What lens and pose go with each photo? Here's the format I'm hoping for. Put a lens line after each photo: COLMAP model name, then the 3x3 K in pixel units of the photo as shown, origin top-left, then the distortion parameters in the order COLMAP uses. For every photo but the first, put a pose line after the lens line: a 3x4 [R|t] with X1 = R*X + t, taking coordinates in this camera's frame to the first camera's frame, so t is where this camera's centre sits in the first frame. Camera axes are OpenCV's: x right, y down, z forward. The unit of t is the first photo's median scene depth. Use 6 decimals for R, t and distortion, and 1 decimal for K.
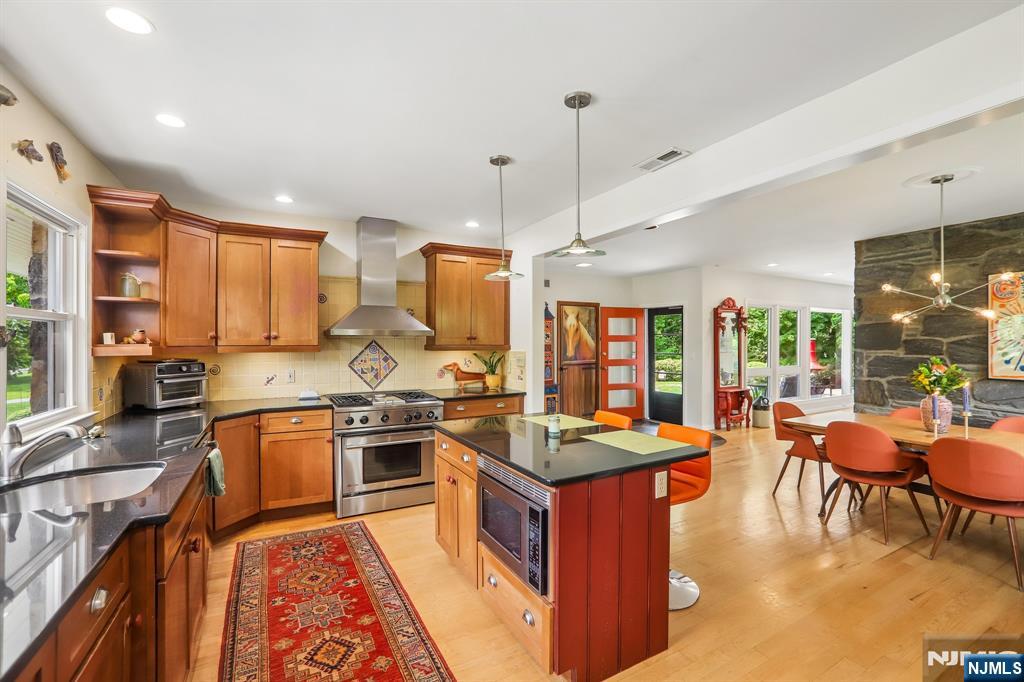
lens RADIAL K [[448.5, 0, 516.4], [0, 448.5, 341.5], [0, 0, 1]] dist [-0.044597, 0.013383]
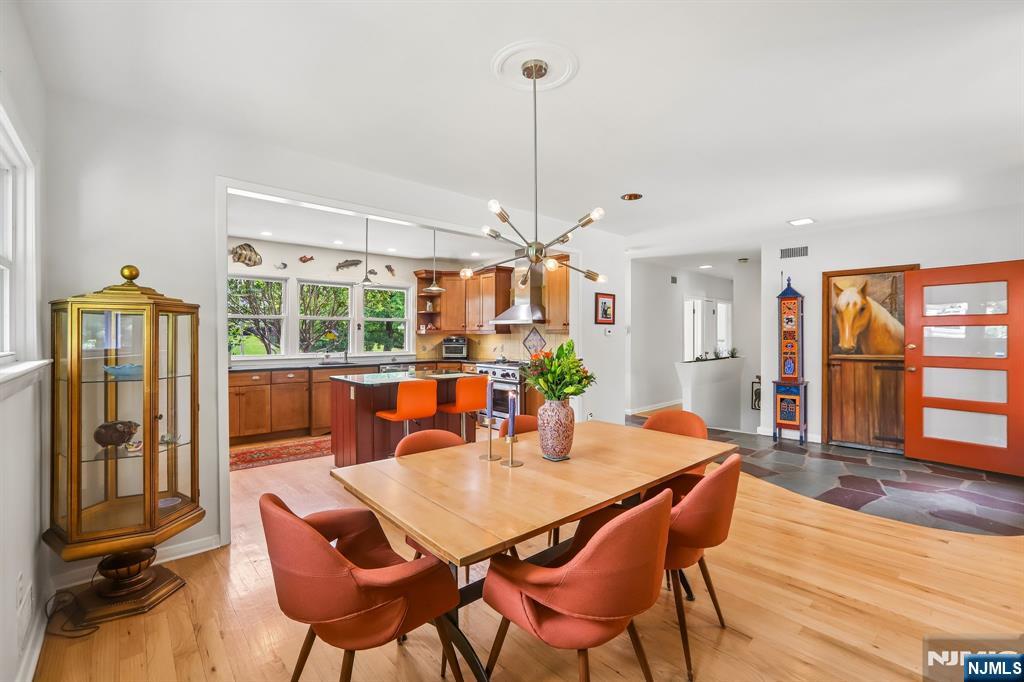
lens RADIAL K [[448.5, 0, 505.8], [0, 448.5, 336.3], [0, 0, 1]] dist [-0.044597, 0.013383]
pose [[0.218393, 0.005228, -0.975847, 1.038679], [-0.002488, 0.999985, 0.004801, 0.019420], [0.975858, 0.001379, 0.218403, 0.514988]]
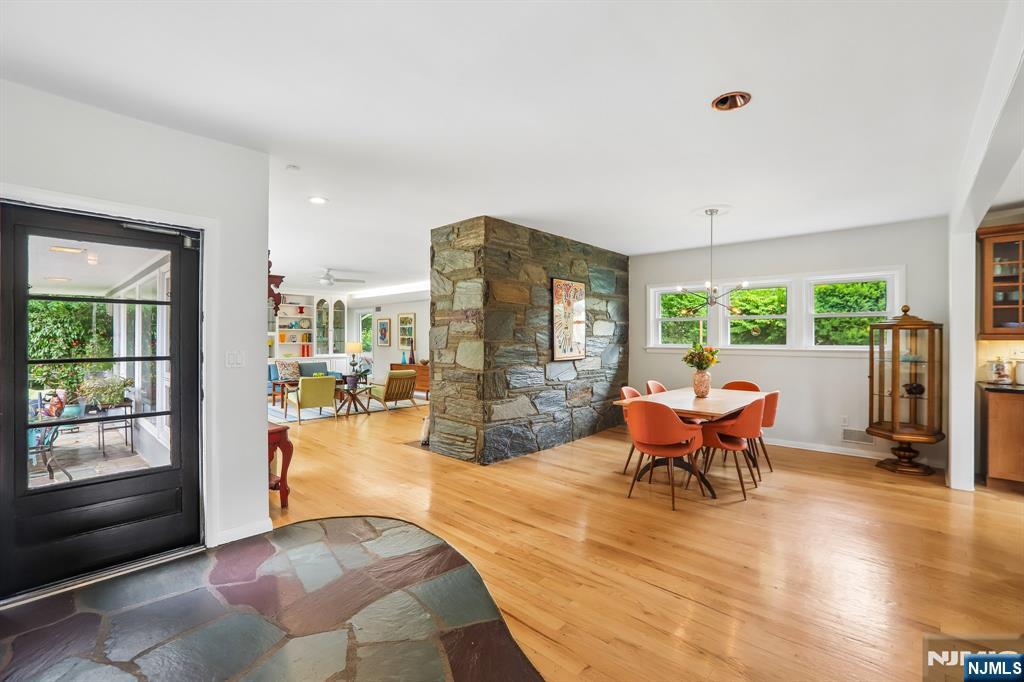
lens RADIAL K [[448.5, 0, 519.7], [0, 448.5, 338.2], [0, 0, 1]] dist [-0.044597, 0.013383]
pose [[-0.317912, 0.001875, 0.948119, -0.102488], [0.000714, 0.999998, -0.001738, 0.018866], [-0.948120, 0.000125, -0.317912, 1.289899]]
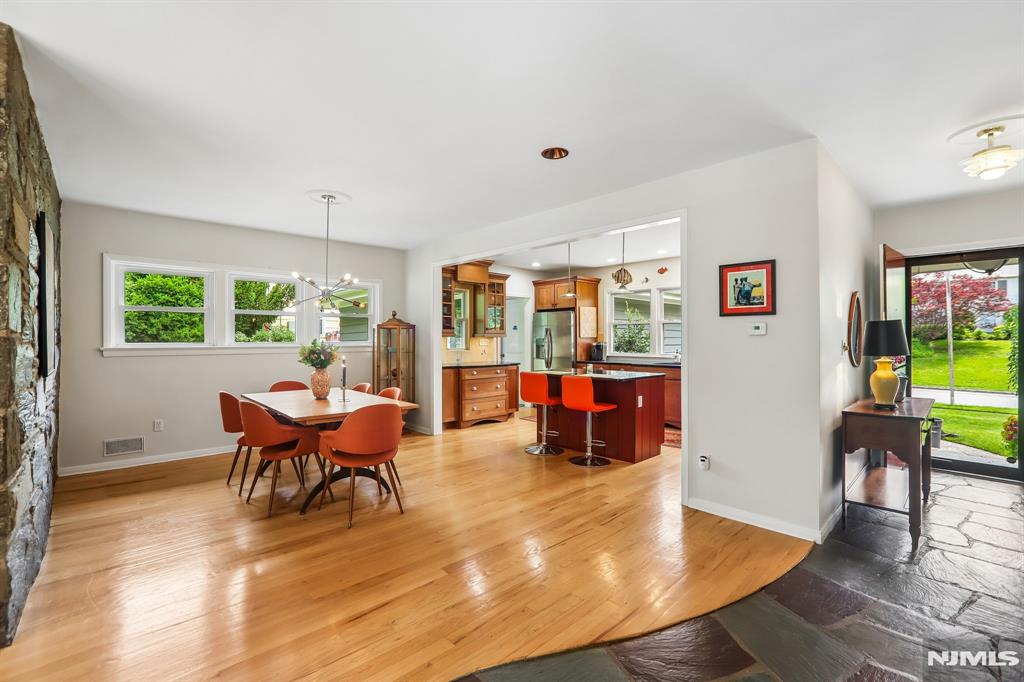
lens RADIAL K [[448.5, 0, 511.6], [0, 448.5, 337.4], [0, 0, 1]] dist [-0.044597, 0.013383]
pose [[-0.969192, 0.001201, -0.246302, 0.496892], [0.002104, 0.999992, -0.003401, 0.027459], [0.246296, -0.003814, -0.969187, 1.526357]]
